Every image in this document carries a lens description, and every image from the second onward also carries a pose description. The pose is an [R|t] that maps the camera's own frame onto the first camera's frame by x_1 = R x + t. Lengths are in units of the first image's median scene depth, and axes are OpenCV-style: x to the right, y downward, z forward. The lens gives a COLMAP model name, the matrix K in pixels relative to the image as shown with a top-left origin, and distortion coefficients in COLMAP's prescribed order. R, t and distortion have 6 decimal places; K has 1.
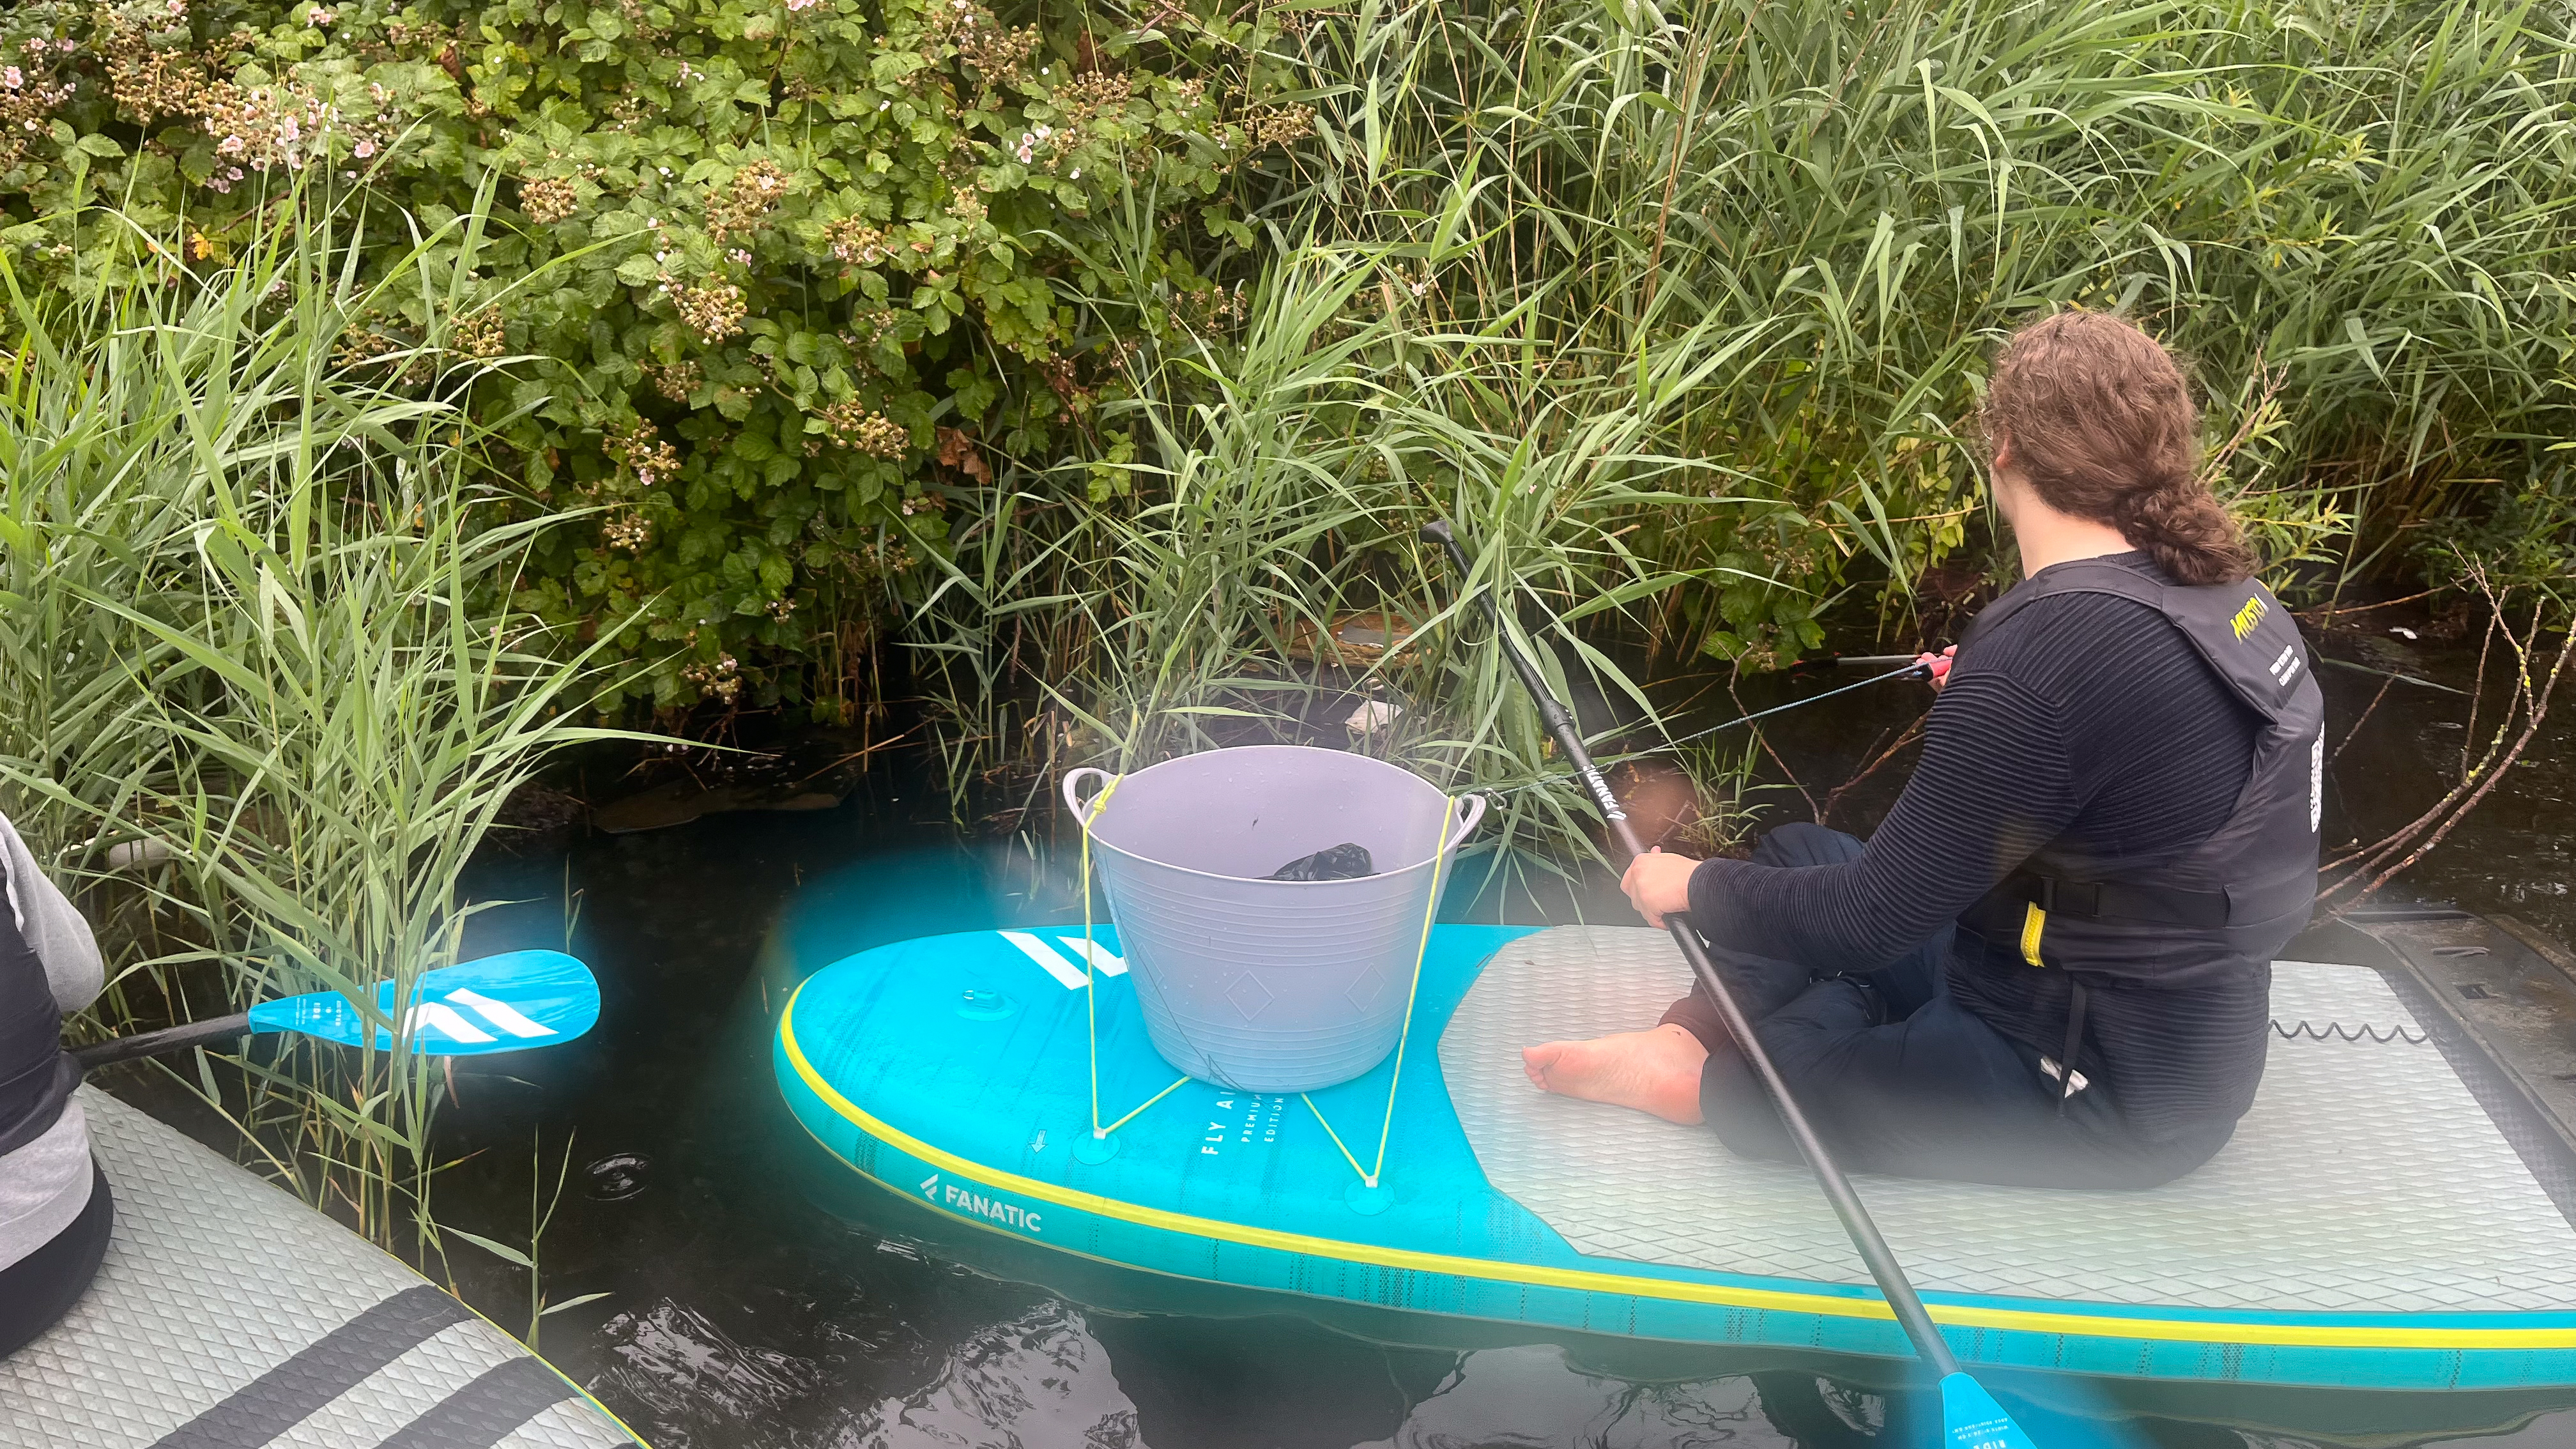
lens RADIAL K [[2043.6, 0, 1285.1], [0, 2043.6, 728.7], [0, 0, 1]] dist [-0.016380, -0.010280]
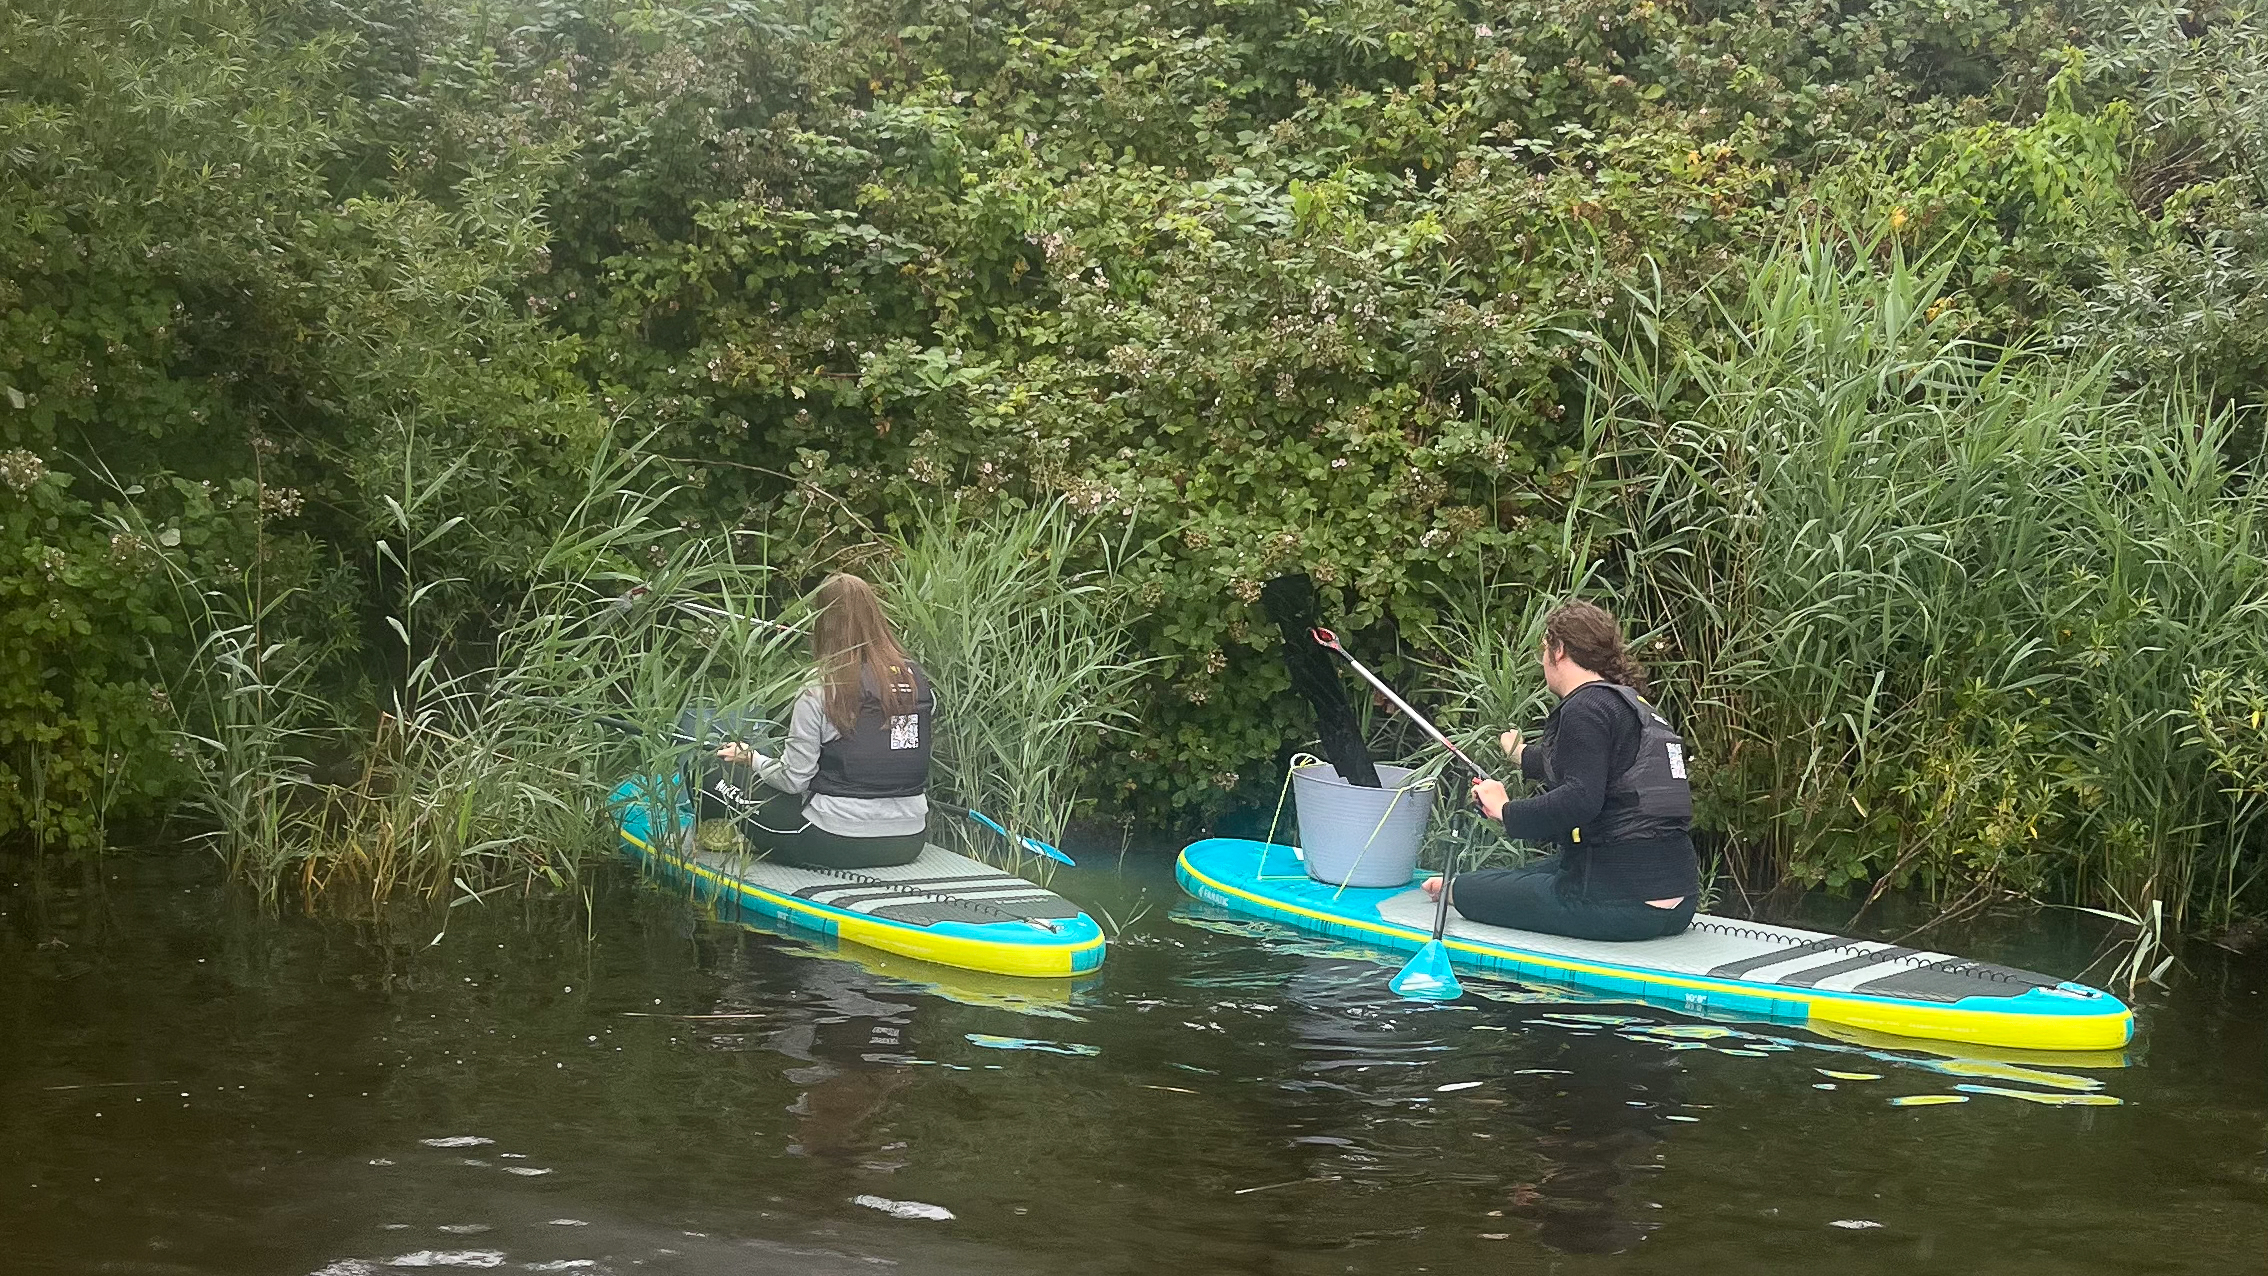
lens RADIAL K [[1799.3, 0, 1134.8], [0, 1799.3, 636.0], [0, 0, 1]] dist [-0.016380, -0.010280]
pose [[0.892561, 0.115042, -0.436005, 0.355787], [-0.228880, 0.948676, -0.218237, 0.225092], [0.388521, 0.294583, 0.873082, -0.543238]]
